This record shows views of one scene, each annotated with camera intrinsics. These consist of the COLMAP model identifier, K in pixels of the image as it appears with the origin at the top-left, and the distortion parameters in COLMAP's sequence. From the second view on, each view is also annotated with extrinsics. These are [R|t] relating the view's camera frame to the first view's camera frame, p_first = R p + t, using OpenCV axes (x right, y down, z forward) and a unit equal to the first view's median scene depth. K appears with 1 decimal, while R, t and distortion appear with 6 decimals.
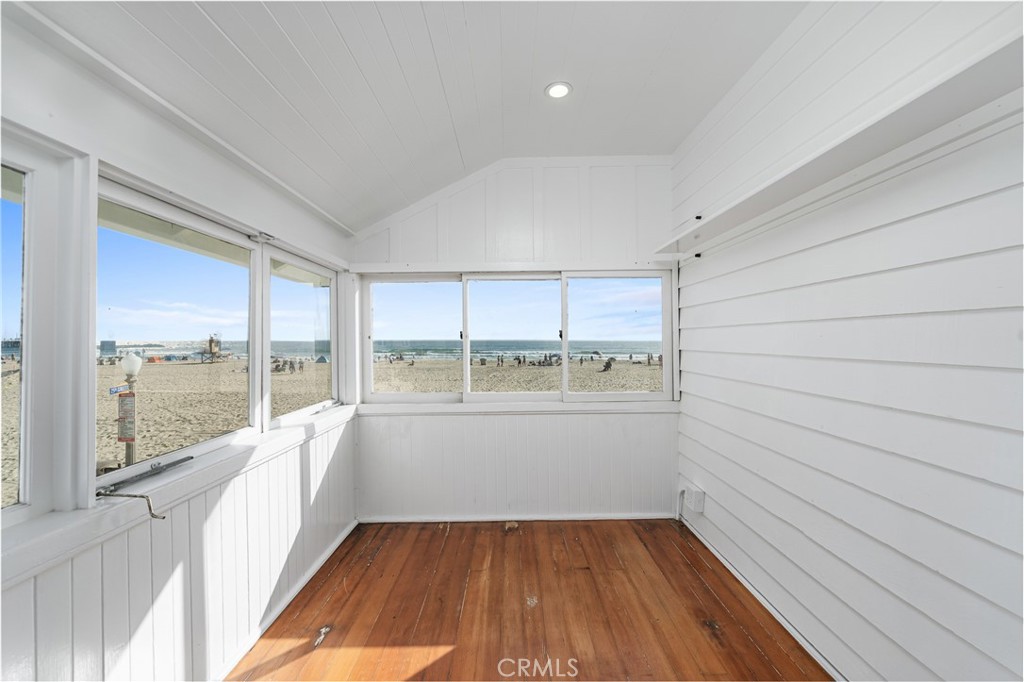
lens RADIAL K [[401.9, 0, 515.1], [0, 401.9, 339.5], [0, 0, 1]] dist [-0.001192, 0.000046]
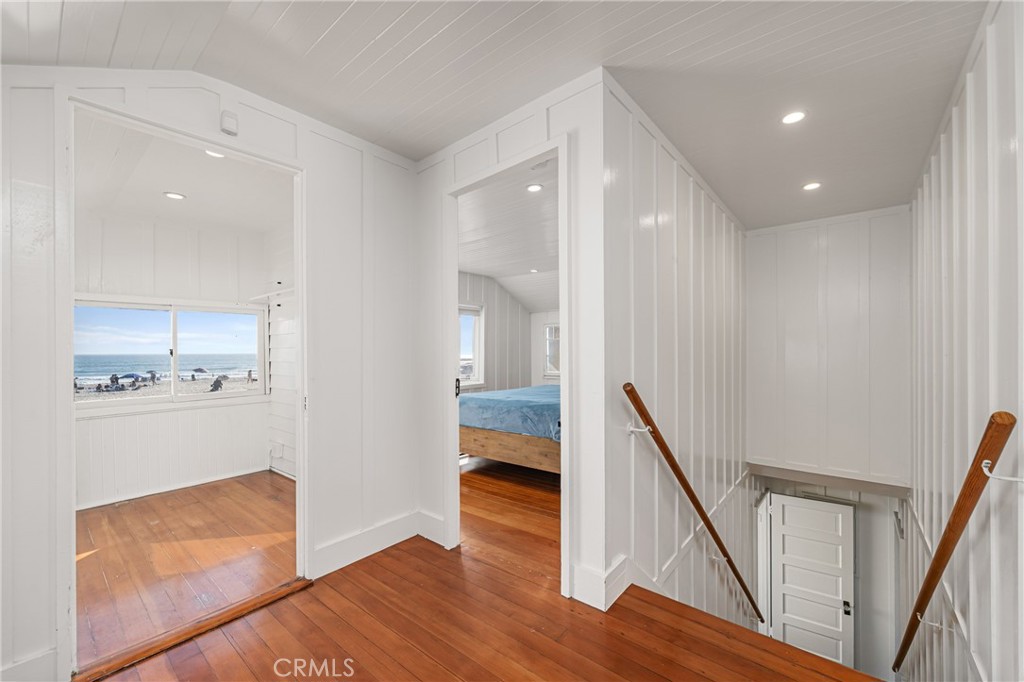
lens RADIAL K [[401.9, 0, 520.1], [0, 401.9, 349.7], [0, 0, 1]] dist [-0.001192, 0.000046]
pose [[0.642554, 0.001004, 0.766240, -0.168260], [0.005846, 0.999964, -0.006212, -0.006172], [-0.766219, 0.008471, 0.642524, -0.772301]]
